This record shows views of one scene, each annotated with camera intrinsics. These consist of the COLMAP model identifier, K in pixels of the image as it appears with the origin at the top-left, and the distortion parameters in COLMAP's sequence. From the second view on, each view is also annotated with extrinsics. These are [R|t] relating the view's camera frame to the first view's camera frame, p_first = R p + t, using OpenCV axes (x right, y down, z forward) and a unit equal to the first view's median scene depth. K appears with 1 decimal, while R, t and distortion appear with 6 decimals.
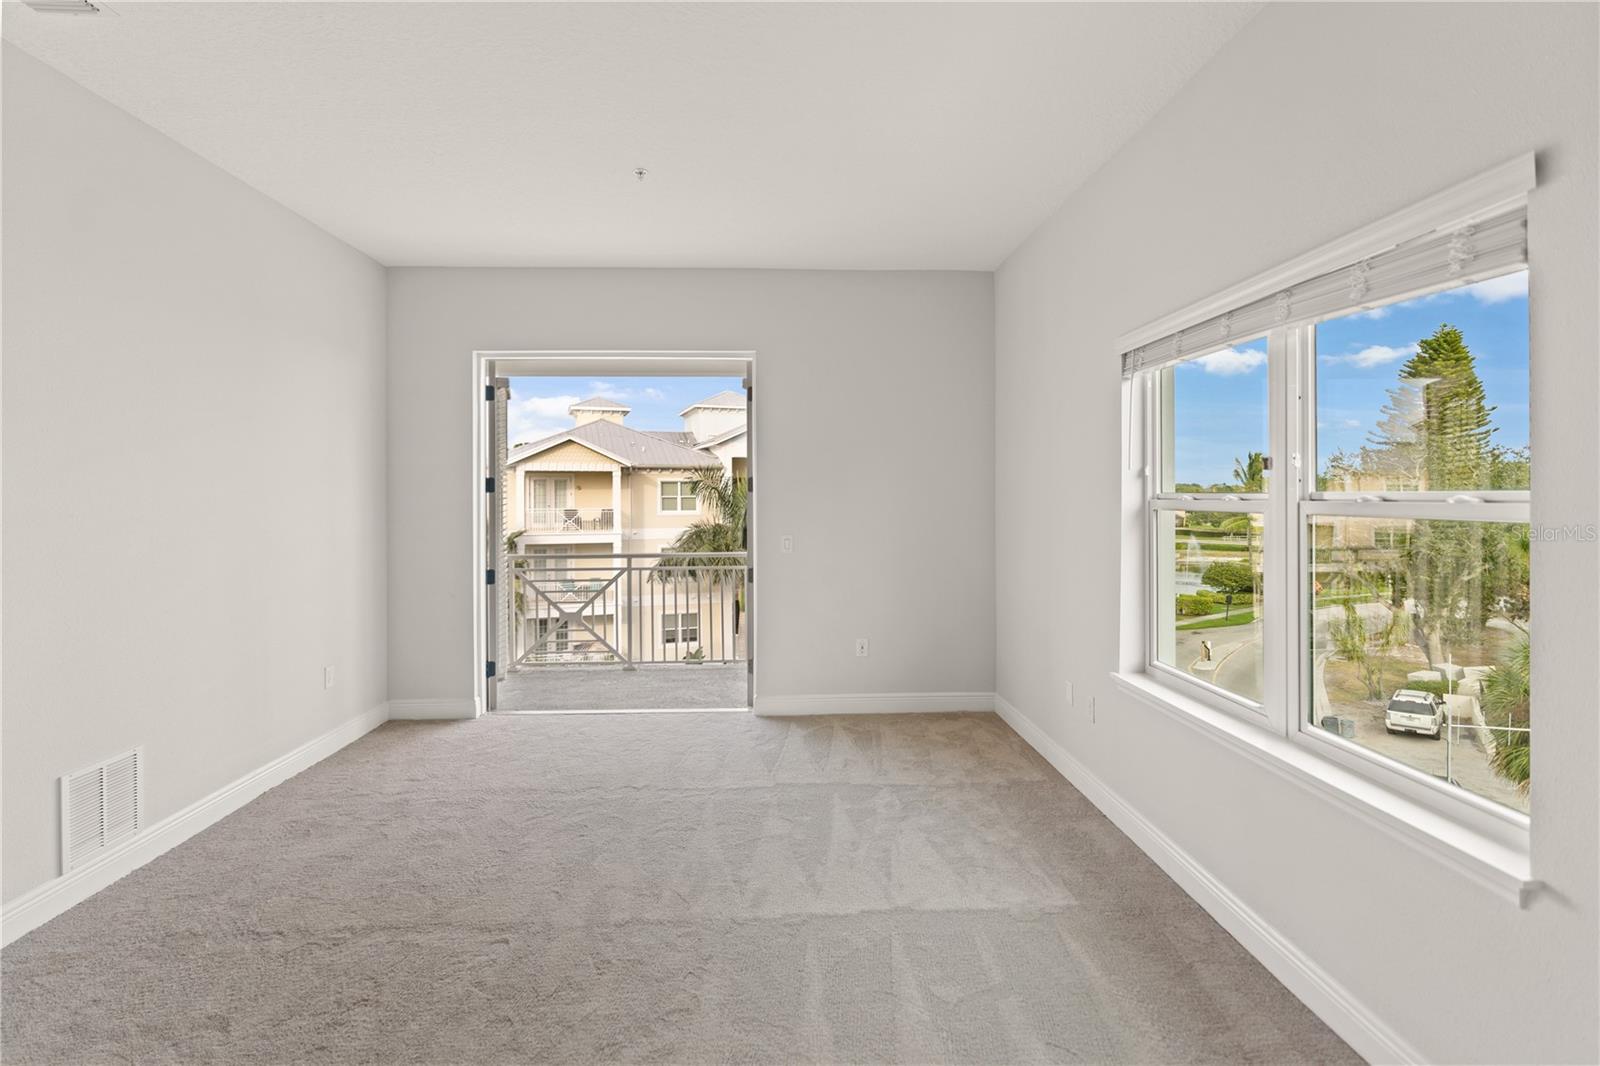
lens RADIAL K [[761.4, 0, 800.8], [0, 761.4, 501.8], [0, 0, 1]] dist [0.000532, 0.001327]
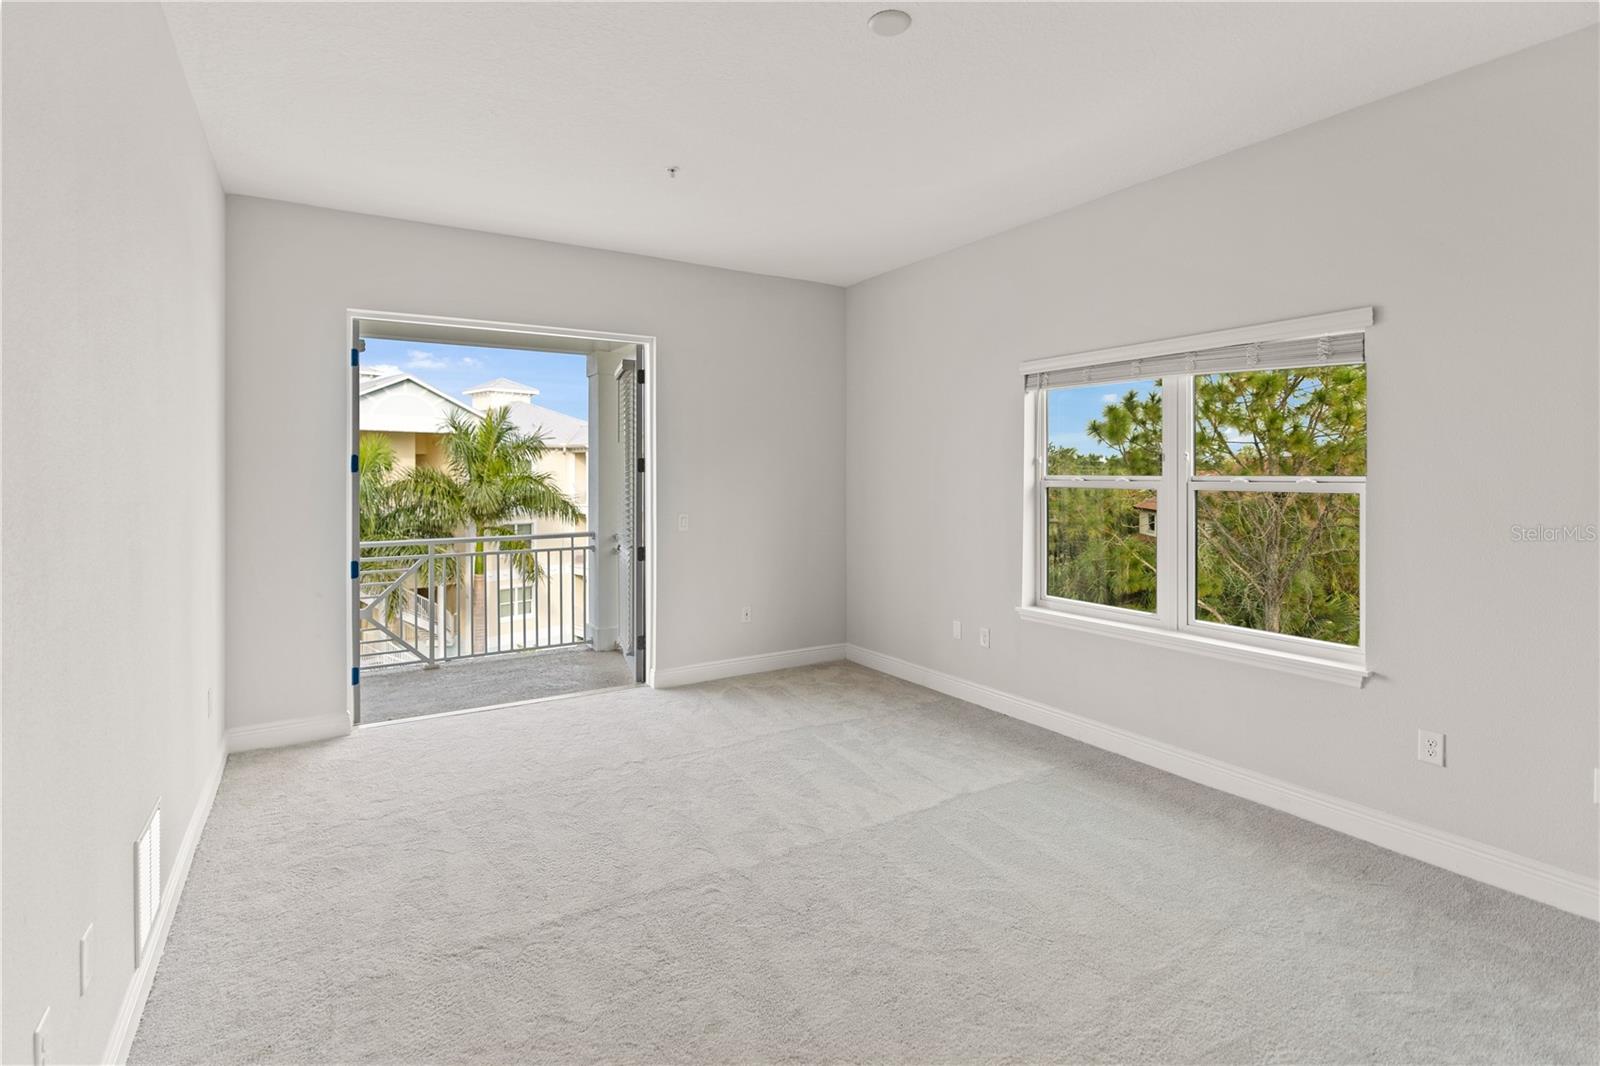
lens RADIAL K [[764.6, 0, 805.1], [0, 764.6, 483.2], [0, 0, 1]] dist [0.000881, 0.000399]
pose [[0.868493, -0.000309, 0.495701, -0.606407], [-0.000512, 0.999999, 0.001520, -0.000002], [-0.495701, -0.001574, 0.868492, -0.001520]]
